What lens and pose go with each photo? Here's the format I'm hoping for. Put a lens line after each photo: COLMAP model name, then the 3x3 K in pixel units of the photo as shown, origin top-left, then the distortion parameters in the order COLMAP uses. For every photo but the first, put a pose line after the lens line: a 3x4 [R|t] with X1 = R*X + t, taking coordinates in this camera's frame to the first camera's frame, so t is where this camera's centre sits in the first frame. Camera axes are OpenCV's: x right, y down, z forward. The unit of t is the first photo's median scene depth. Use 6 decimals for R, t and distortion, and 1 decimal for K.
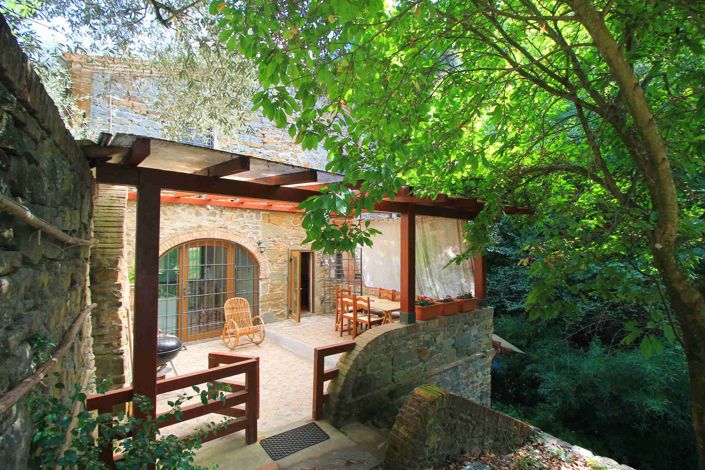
lens RADIAL K [[327.3, 0, 354.3], [0, 327.3, 238.4], [0, 0, 1]] dist [-0.000649, -0.000118]
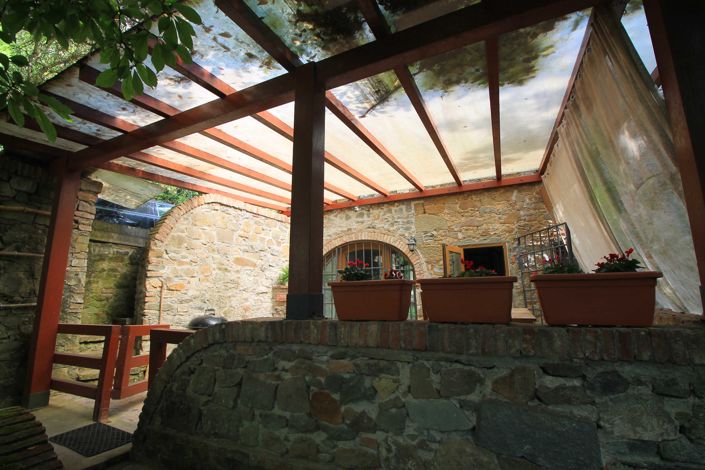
lens RADIAL K [[327.3, 0, 354.3], [0, 327.3, 238.4], [0, 0, 1]] dist [-0.000649, -0.000118]
pose [[0.432393, -0.168564, -0.885789, 0.384598], [0.038845, 0.984941, -0.168470, 0.149636], [0.900848, 0.038437, 0.432429, 0.570670]]
